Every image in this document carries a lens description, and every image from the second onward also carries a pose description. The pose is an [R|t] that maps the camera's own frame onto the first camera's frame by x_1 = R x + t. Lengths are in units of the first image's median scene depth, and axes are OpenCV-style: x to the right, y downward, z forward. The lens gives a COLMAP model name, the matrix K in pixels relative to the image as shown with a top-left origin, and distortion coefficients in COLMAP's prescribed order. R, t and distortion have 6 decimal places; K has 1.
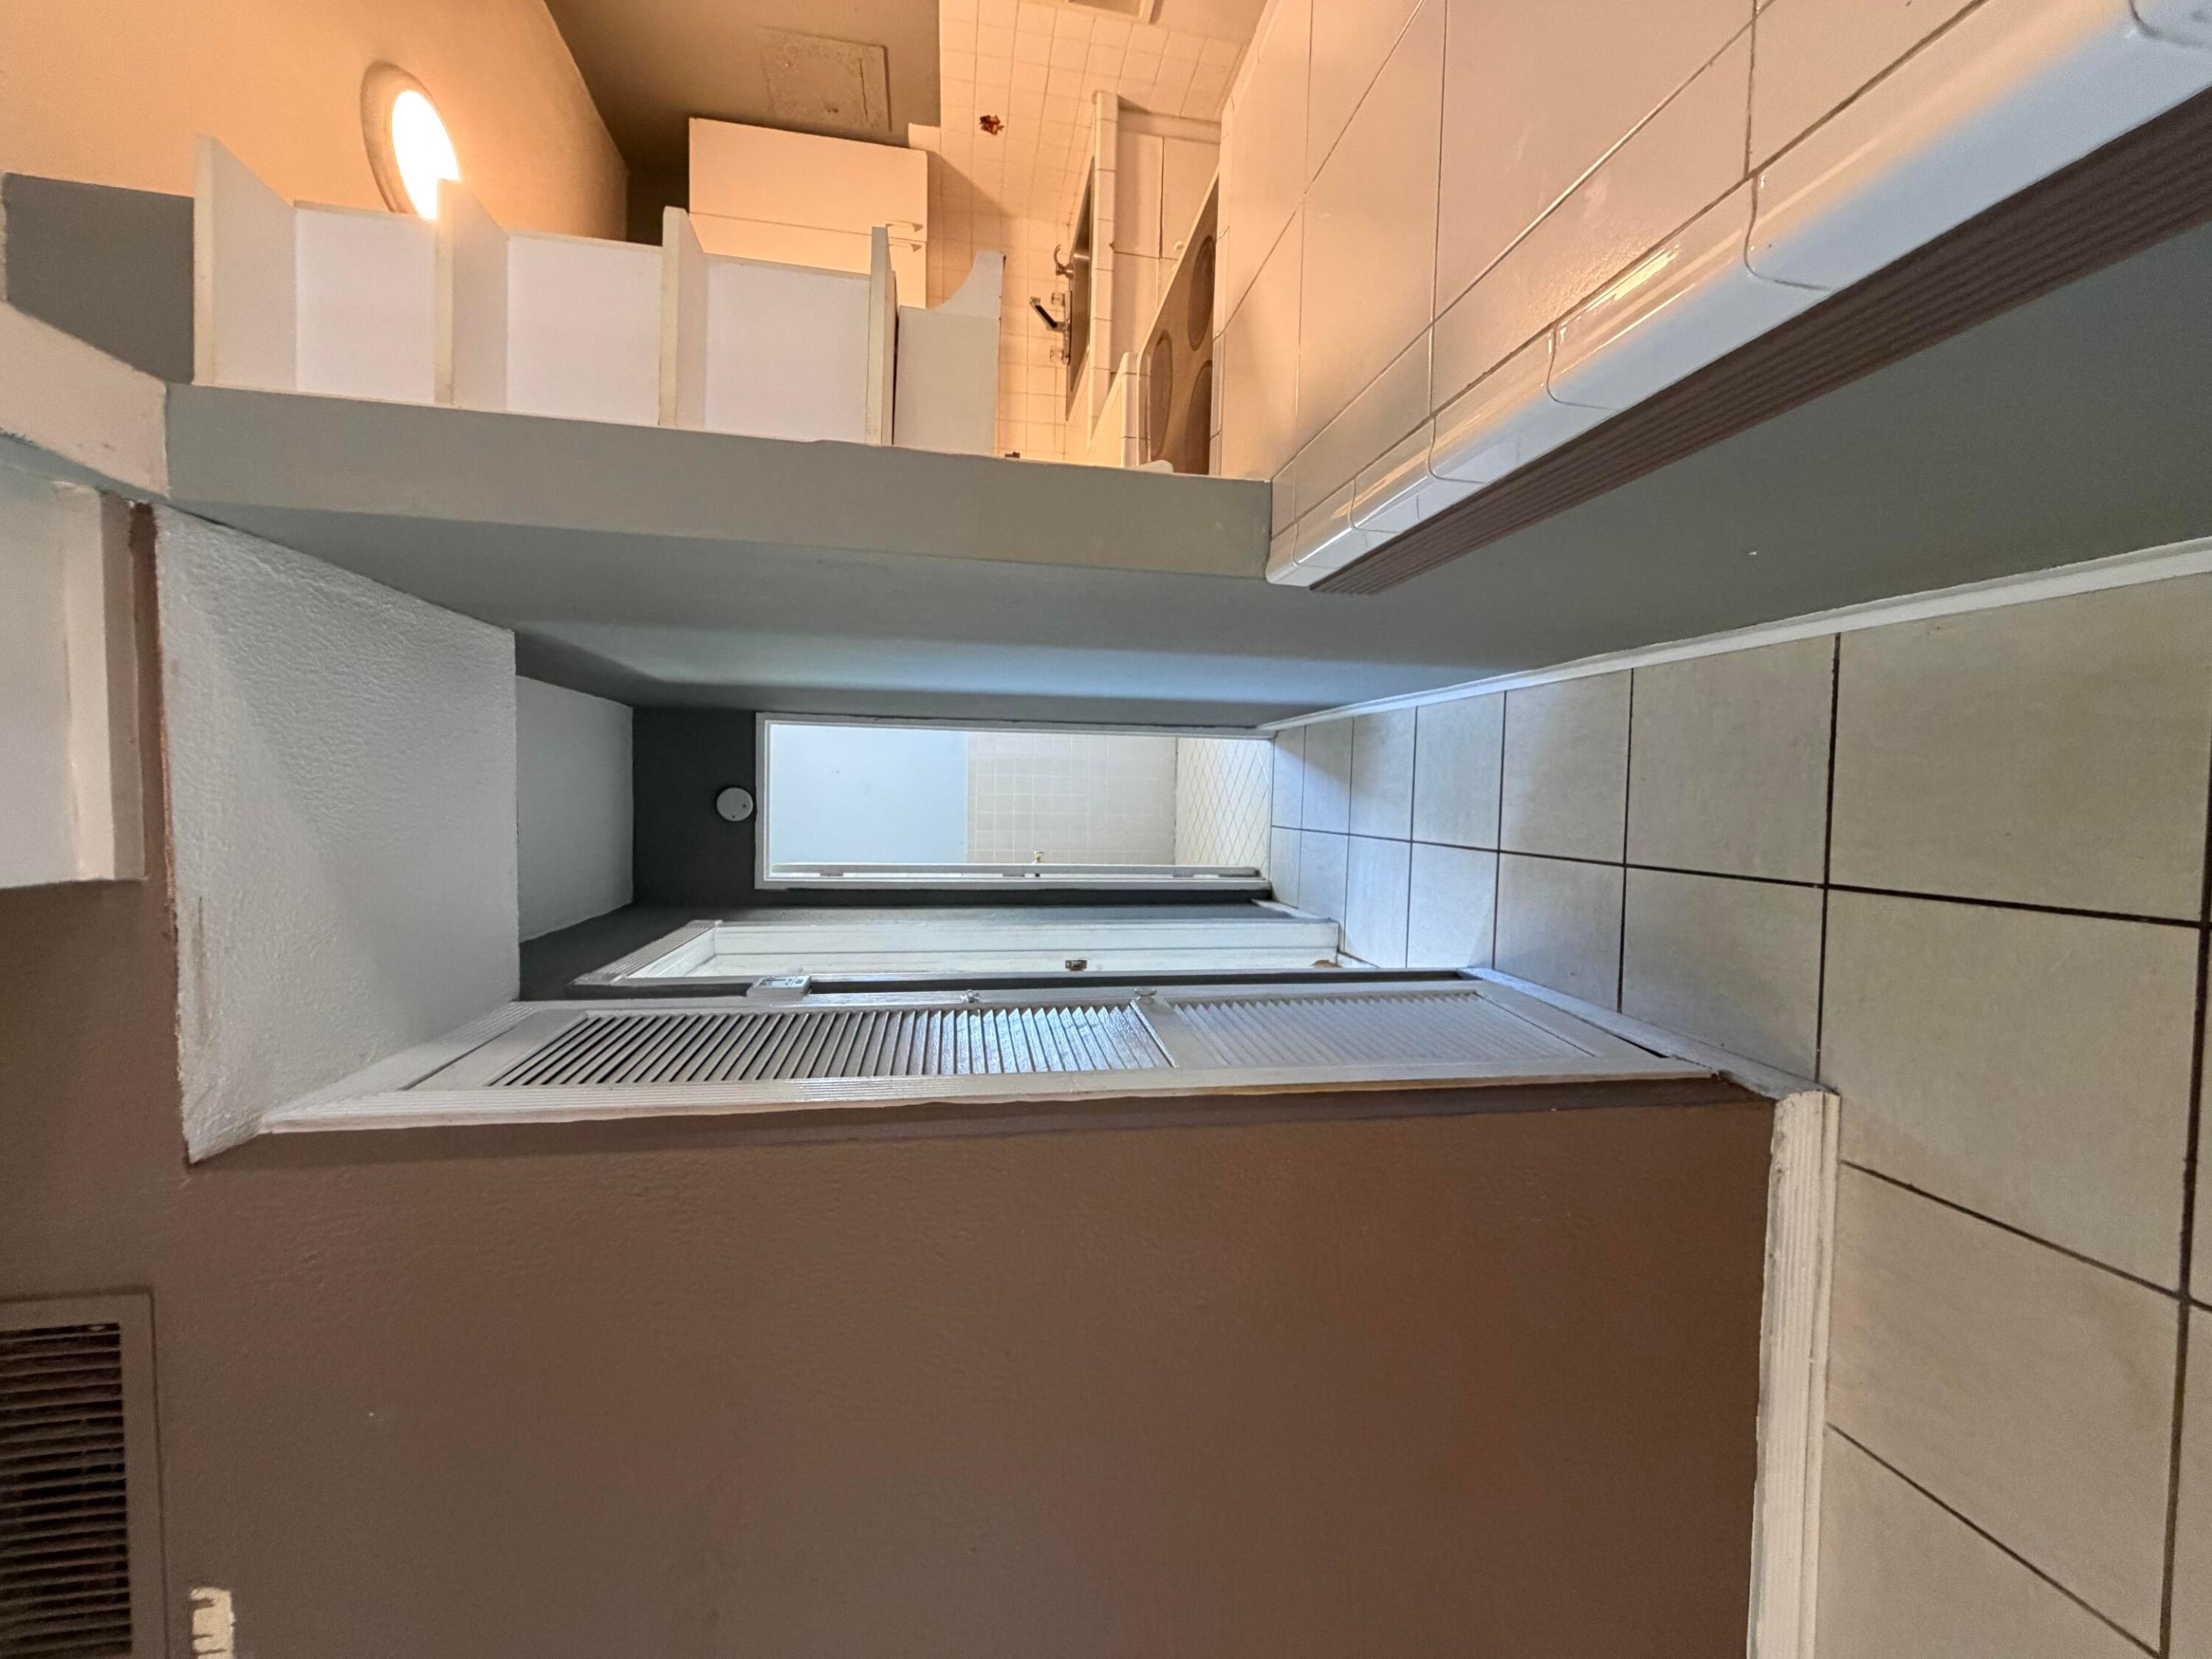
lens RADIAL K [[873.7, 0, 1102.8], [0, 873.7, 845.3], [0, 0, 1]] dist [0.001078, 0.000087]
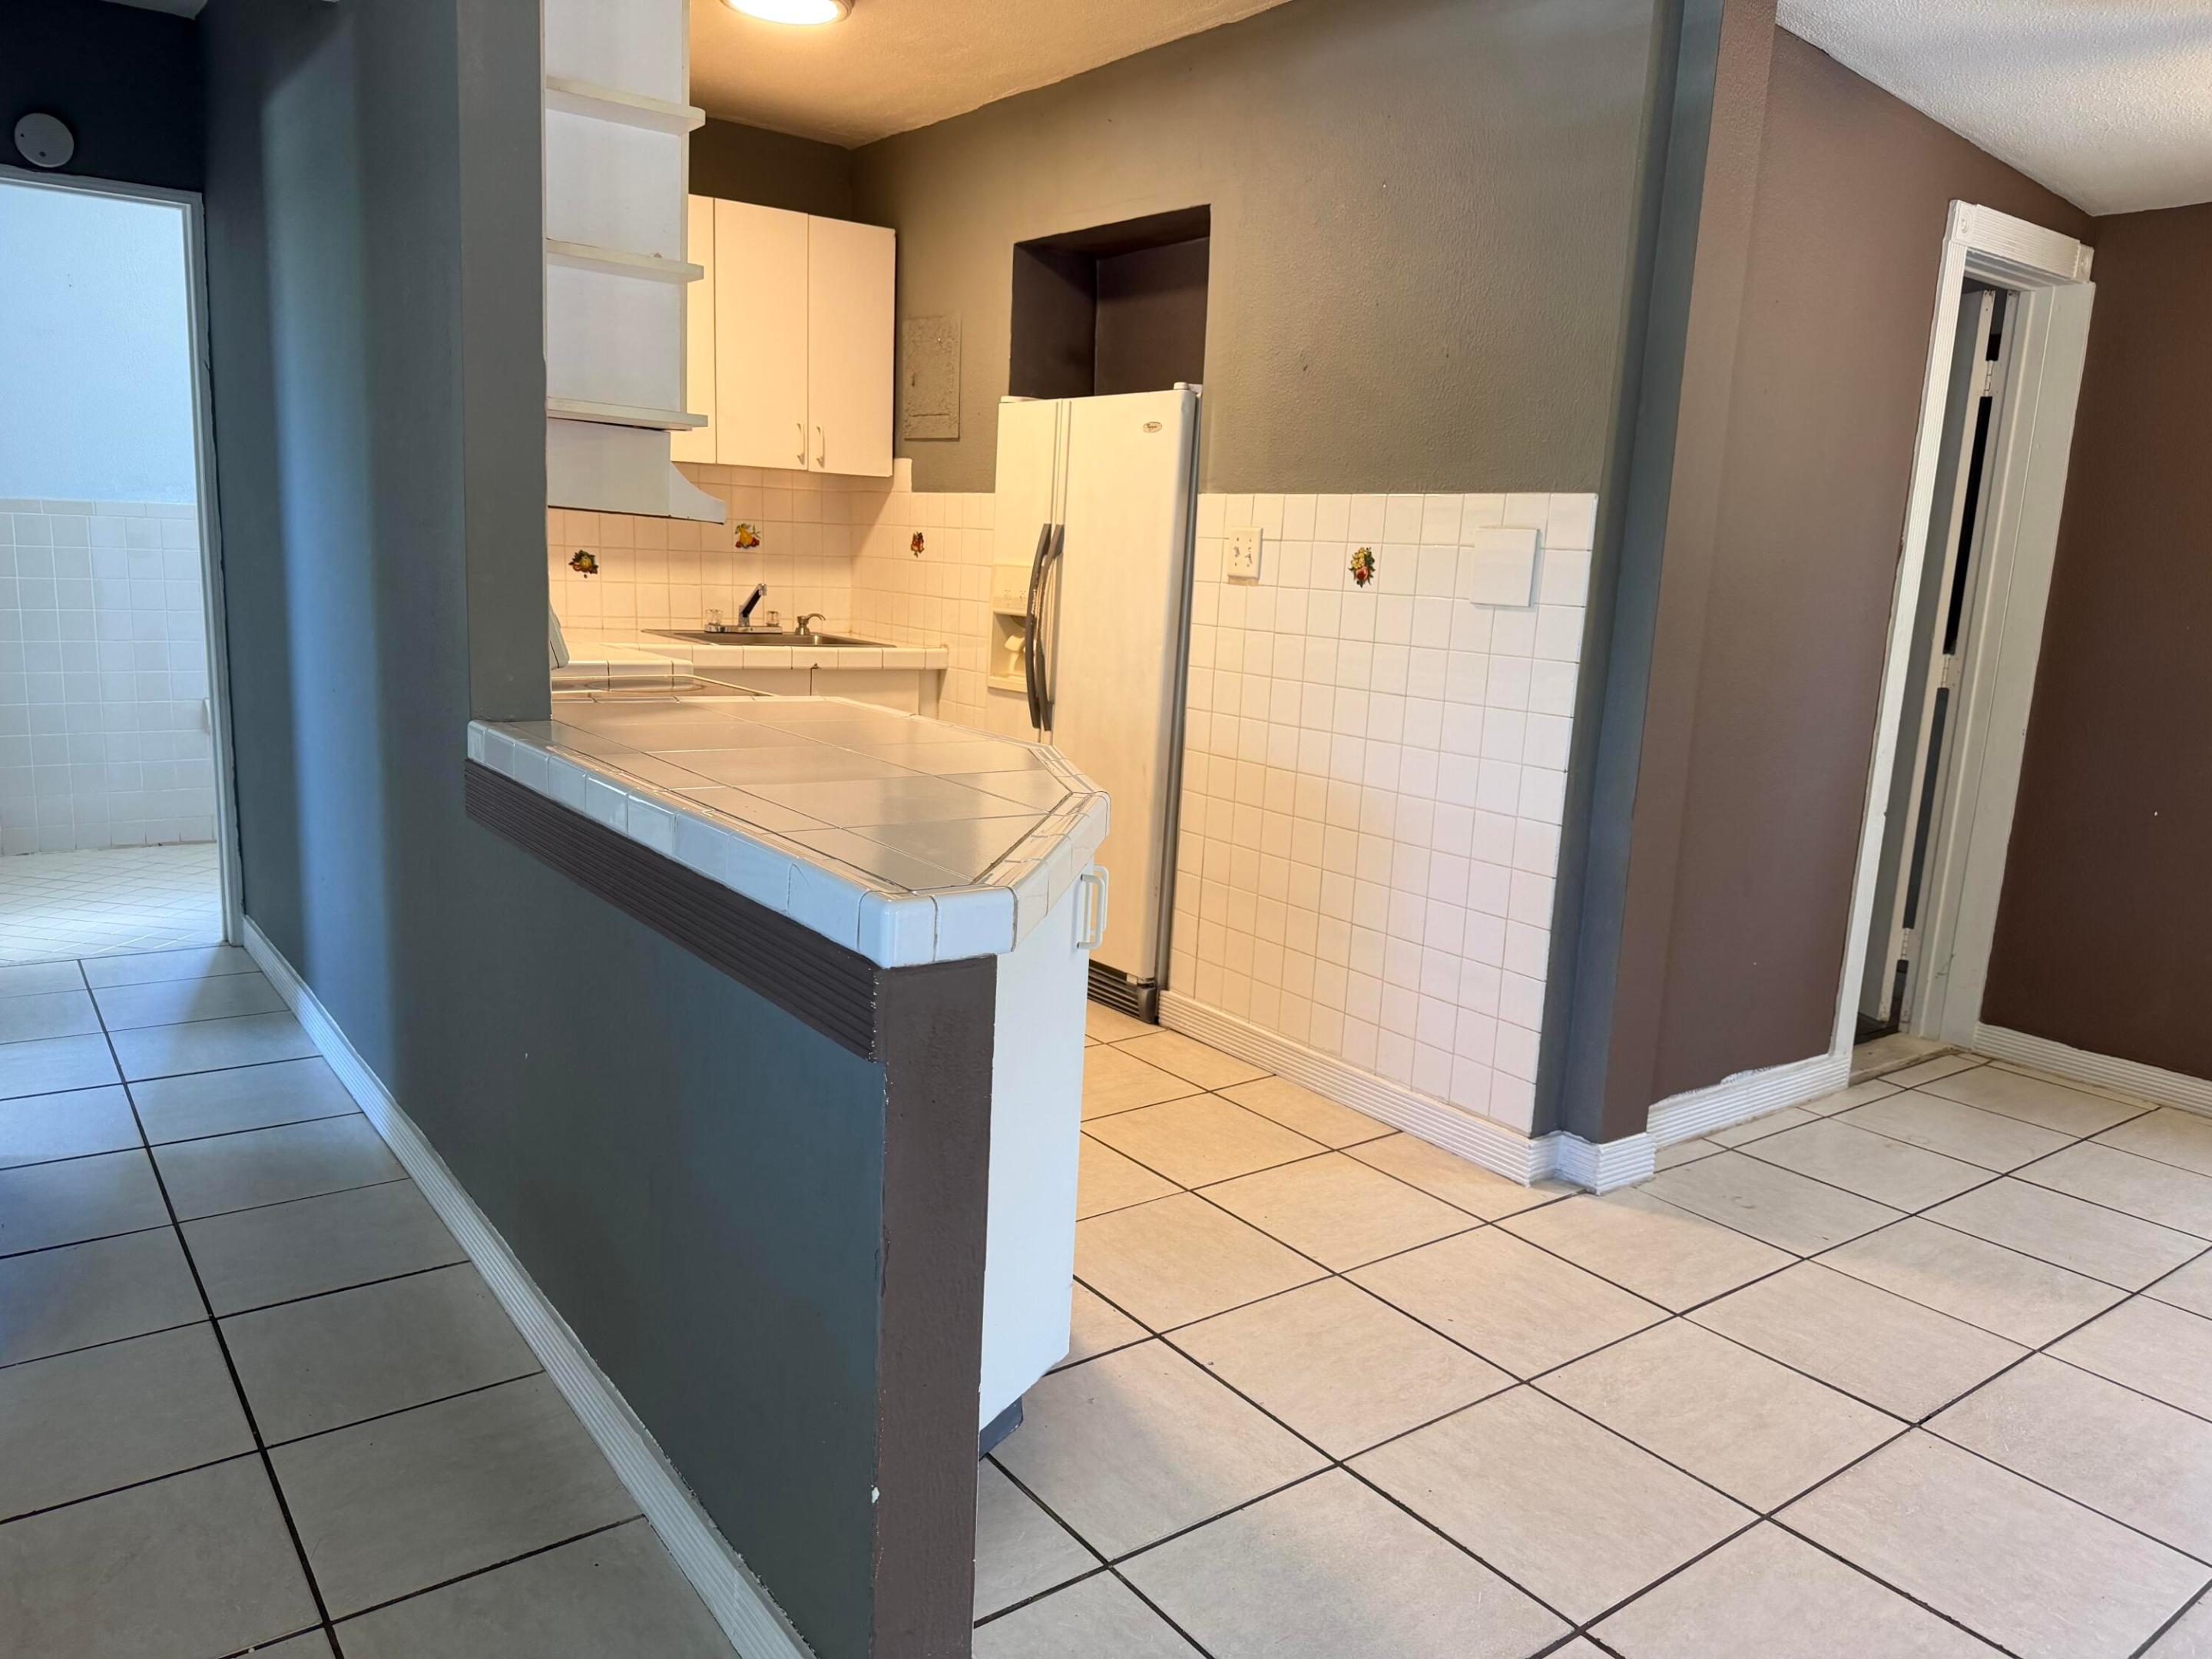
lens RADIAL K [[1576.4, 0, 1116.4], [0, 1576.4, 829.6], [0, 0, 1]] dist [0.101726, -0.124305]
pose [[0.079241, 0.995480, 0.052353, 0.122078], [-0.762622, 0.094359, -0.639925, 0.185968], [-0.641972, 0.010783, 0.766652, -0.529586]]
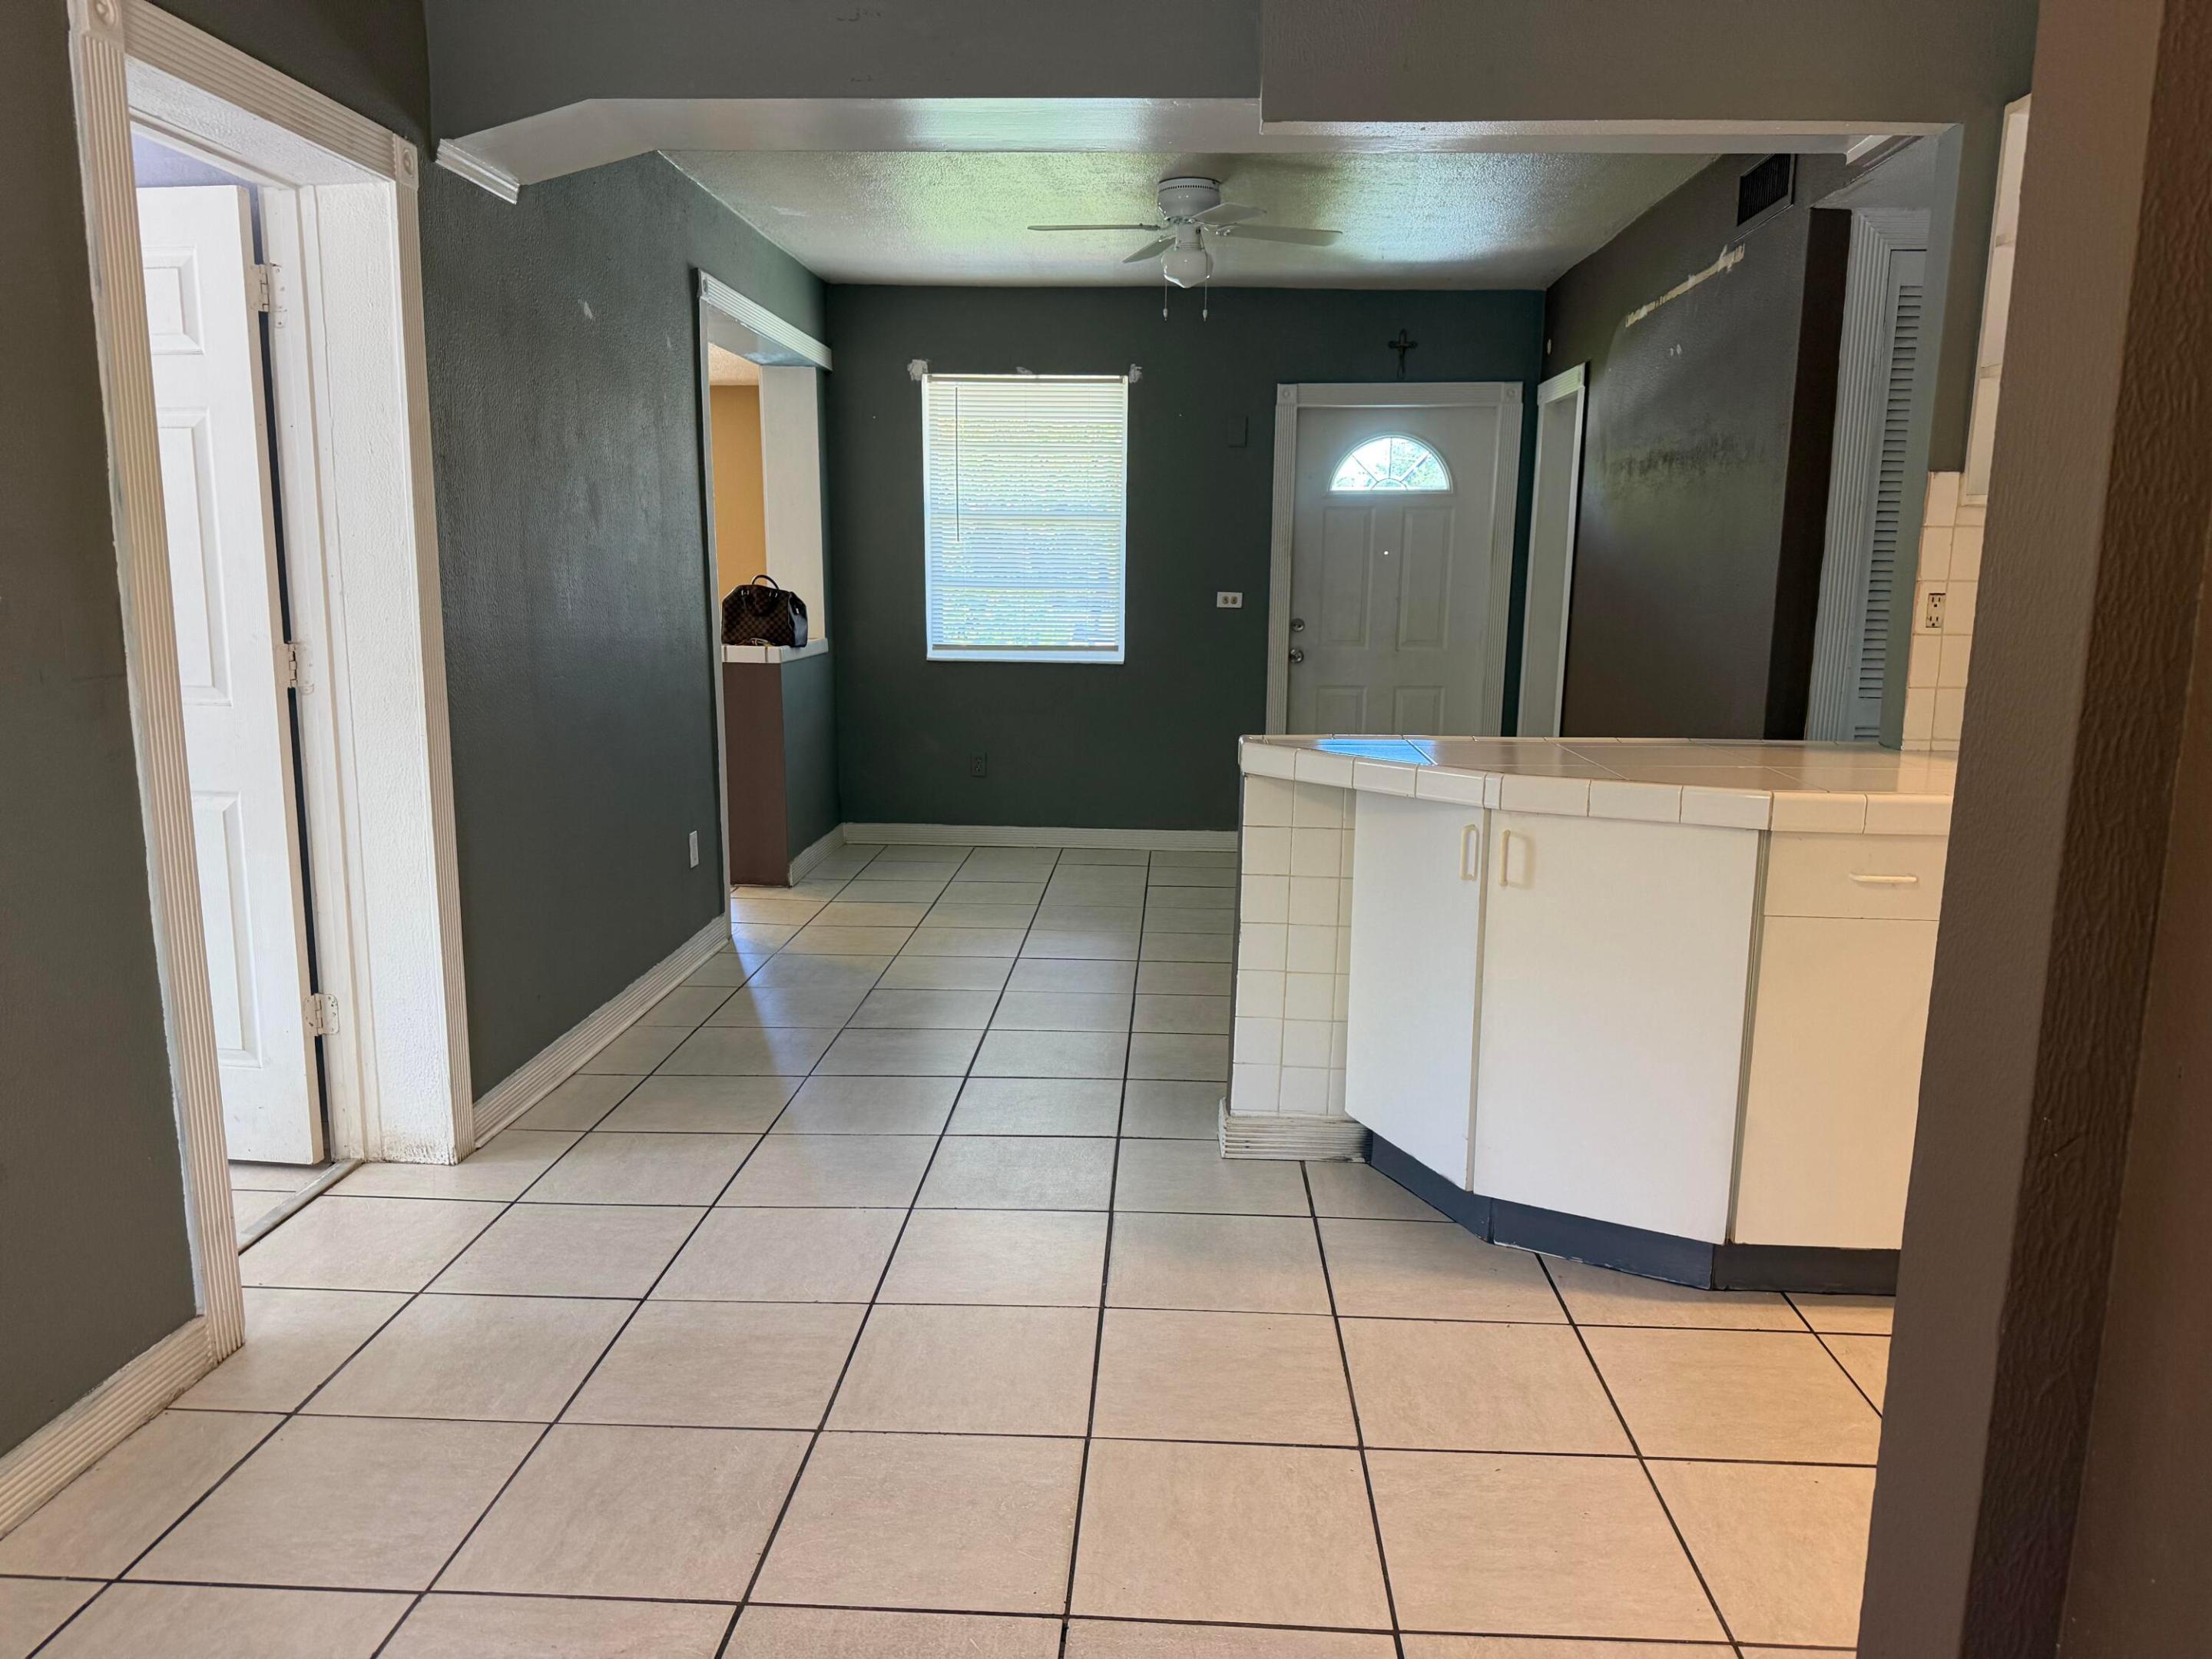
lens RADIAL K [[1576.4, 0, 1116.4], [0, 1576.4, 829.6], [0, 0, 1]] dist [0.101726, -0.124305]
pose [[-0.193750, 0.969678, 0.148945, 0.074107], [-0.006482, -0.153084, 0.988192, -1.333828], [0.981029, 0.190497, 0.035945, -0.204728]]
